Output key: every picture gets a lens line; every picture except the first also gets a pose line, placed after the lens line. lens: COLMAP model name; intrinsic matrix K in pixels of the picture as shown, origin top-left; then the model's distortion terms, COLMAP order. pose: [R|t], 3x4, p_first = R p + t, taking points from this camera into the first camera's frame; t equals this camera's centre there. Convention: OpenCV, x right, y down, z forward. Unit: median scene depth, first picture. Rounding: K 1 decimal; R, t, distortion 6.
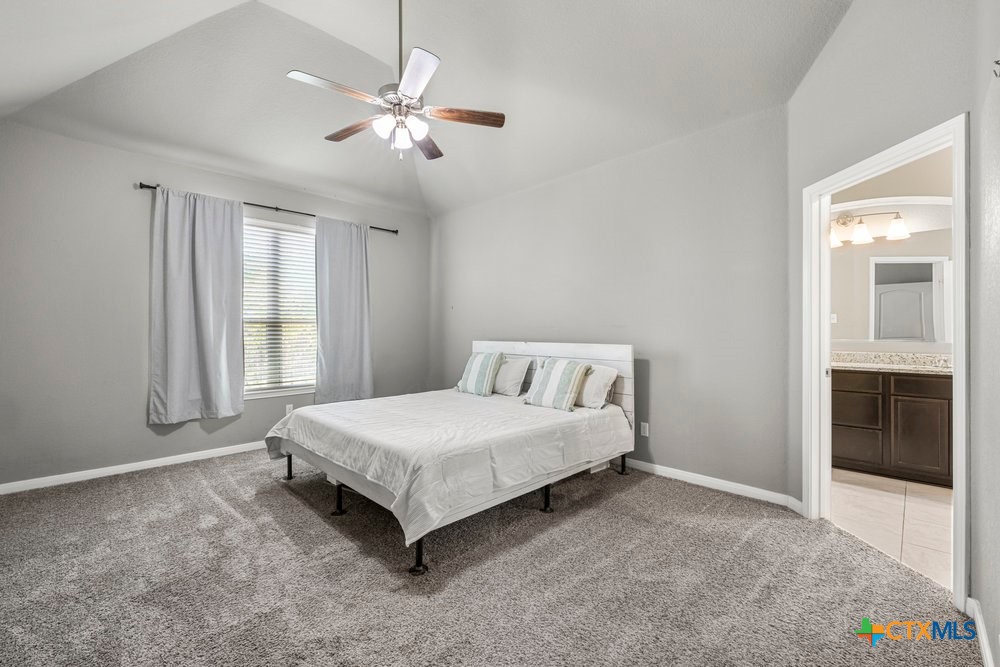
lens RADIAL K [[421.8, 0, 496.8], [0, 421.8, 329.5], [0, 0, 1]] dist [0.001789, -0.000293]
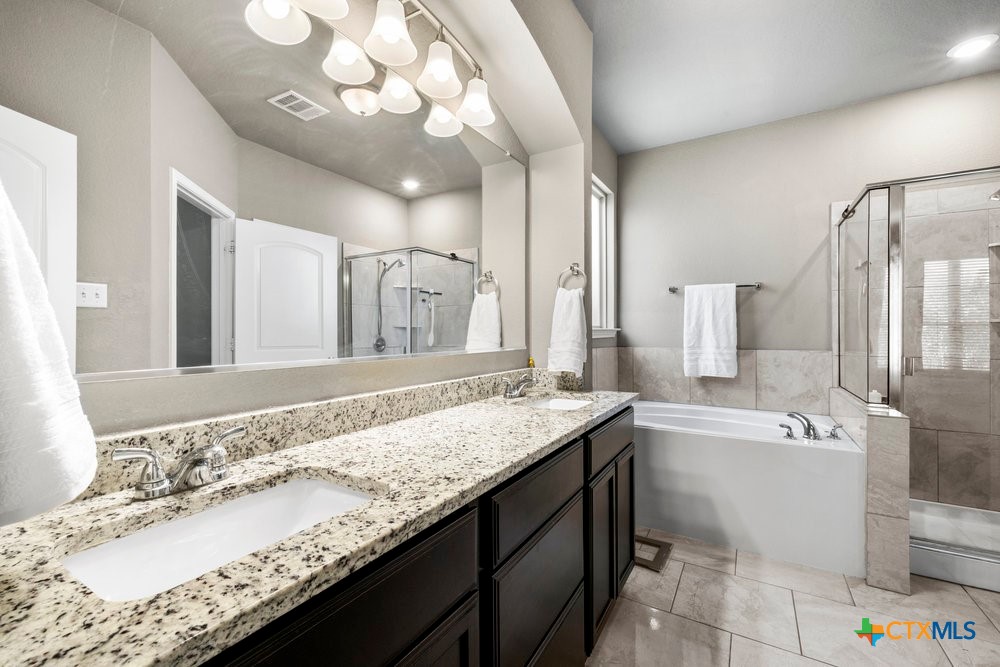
lens RADIAL K [[421.8, 0, 496.7], [0, 421.8, 330.5], [0, 0, 1]] dist [0.001789, -0.000293]
pose [[-0.245522, 0.003203, 0.969386, 0.539307], [-0.005356, 0.999975, -0.004661, 0.006697], [-0.969376, -0.006336, -0.245499, 1.169056]]
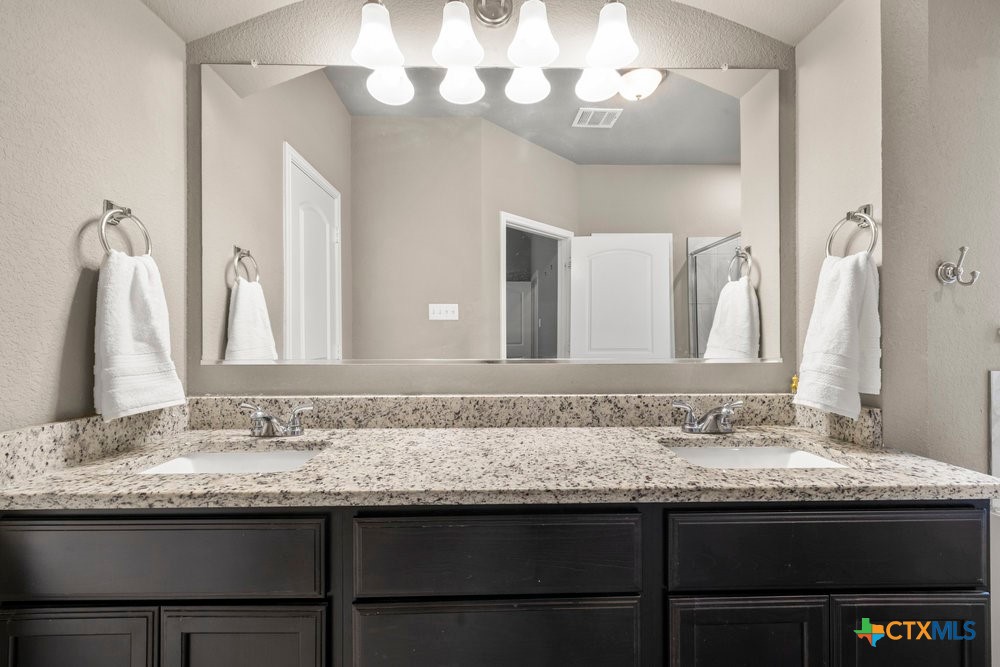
lens RADIAL K [[421.8, 0, 499.4], [0, 421.8, 337.7], [0, 0, 1]] dist [0.001789, -0.000293]
pose [[0.691420, -0.005172, 0.722434, 0.677512], [-0.001754, 0.999959, 0.008837, 0.005152], [-0.722451, -0.007377, 0.691383, 0.886778]]
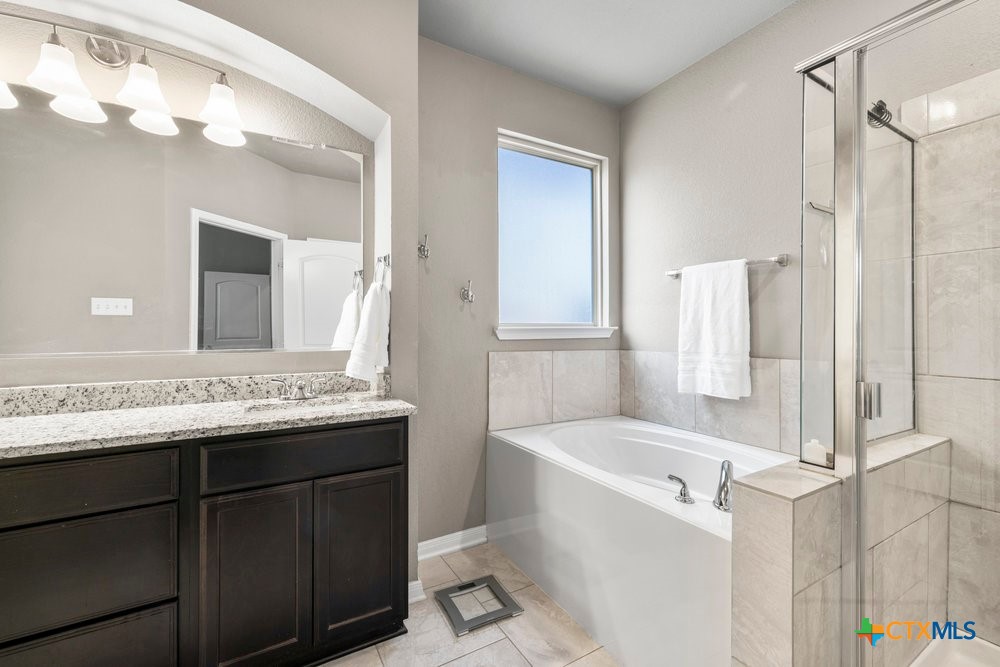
lens RADIAL K [[421.8, 0, 503.1], [0, 421.8, 330.1], [0, 0, 1]] dist [0.001789, -0.000293]
pose [[0.249868, 0.001964, 0.968278, 0.619673], [-0.003935, 0.999992, -0.001013, 0.003299], [-0.968272, -0.003557, 0.249873, 0.628498]]
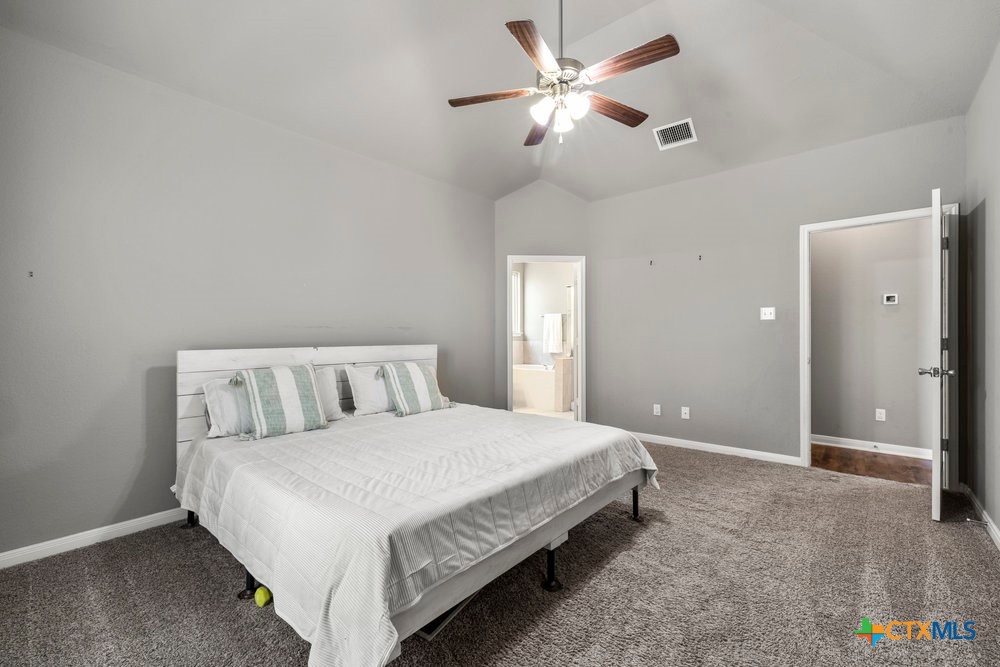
lens RADIAL K [[421.8, 0, 500.4], [0, 421.8, 336.1], [0, 0, 1]] dist [0.001789, -0.000293]
pose [[-0.069107, -0.004293, 0.997600, -0.863374], [-0.004350, 0.999983, 0.004002, 0.007176], [-0.997600, -0.004063, -0.069125, 0.906714]]
